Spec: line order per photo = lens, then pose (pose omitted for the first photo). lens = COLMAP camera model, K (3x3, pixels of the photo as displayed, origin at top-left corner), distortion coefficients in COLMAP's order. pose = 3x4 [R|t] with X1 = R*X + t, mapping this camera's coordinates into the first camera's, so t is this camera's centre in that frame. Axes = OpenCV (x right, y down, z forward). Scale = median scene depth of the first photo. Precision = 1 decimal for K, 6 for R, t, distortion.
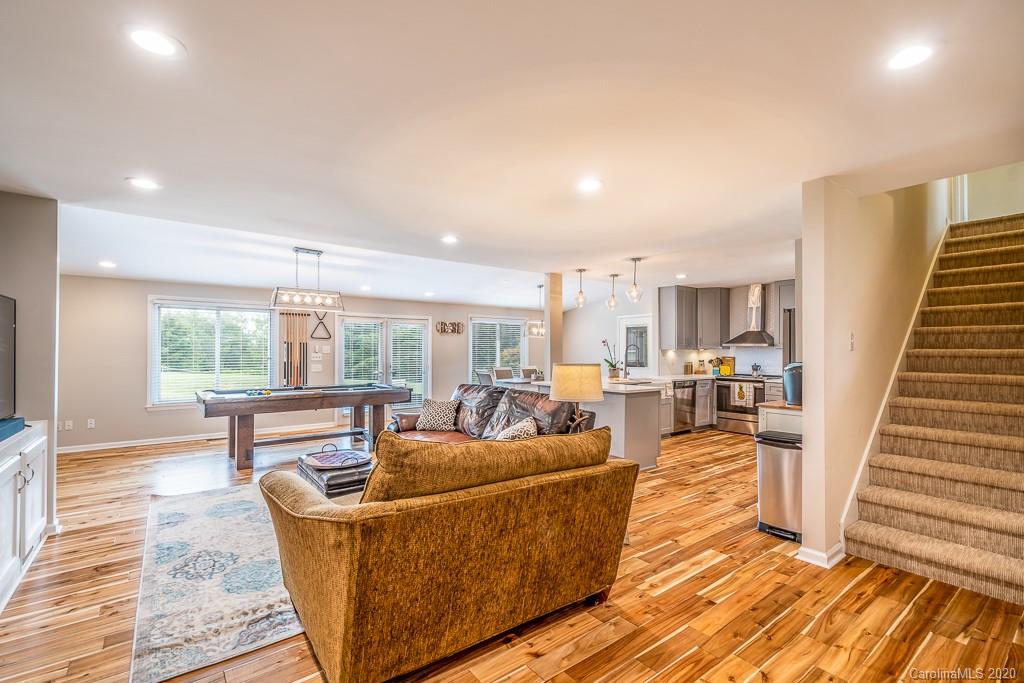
lens RADIAL K [[450.0, 0, 512.0], [0, 450.0, 341.5], [0, 0, 1]] dist [0.001238, 0.000070]
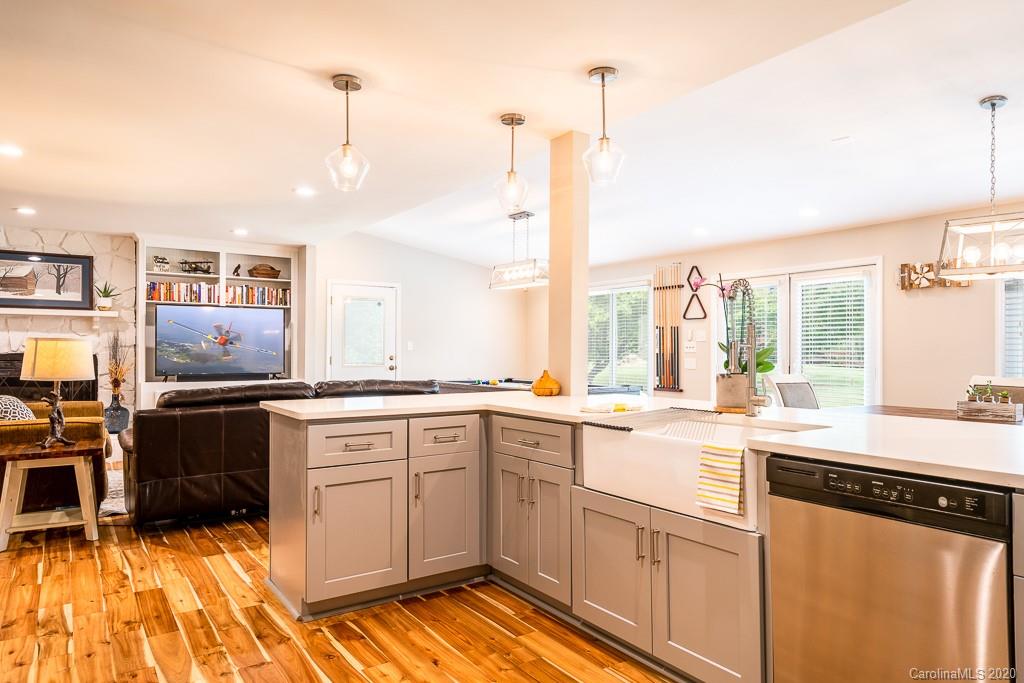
lens RADIAL K [[651.5, 0, 512.0], [0, 651.5, 341.5], [0, 0, 1]] dist [0.004708, 0.001716]
pose [[-0.048843, -0.015910, -0.998680, 0.567075], [0.018168, 0.999694, -0.016814, 0.038643], [0.998641, -0.018965, -0.048539, 0.797262]]
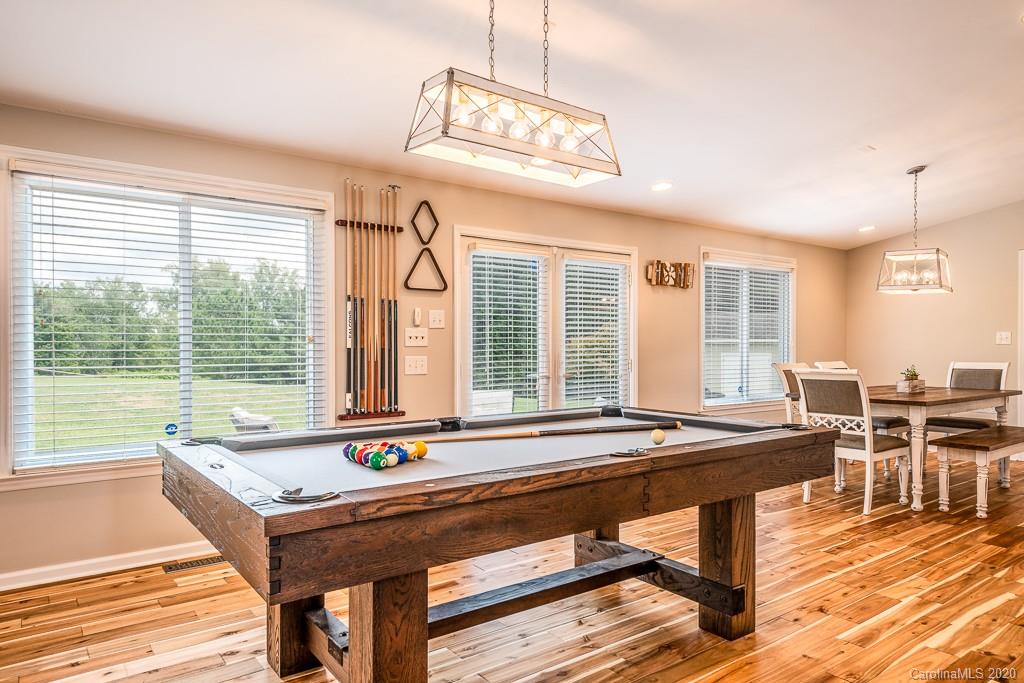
lens RADIAL K [[651.5, 0, 512.0], [0, 651.5, 341.5], [0, 0, 1]] dist [0.004708, 0.001716]
pose [[0.999993, -0.001384, -0.003453, -0.355943], [0.001443, 0.999853, 0.017071, 0.029485], [0.003429, -0.017076, 0.999848, 0.434508]]
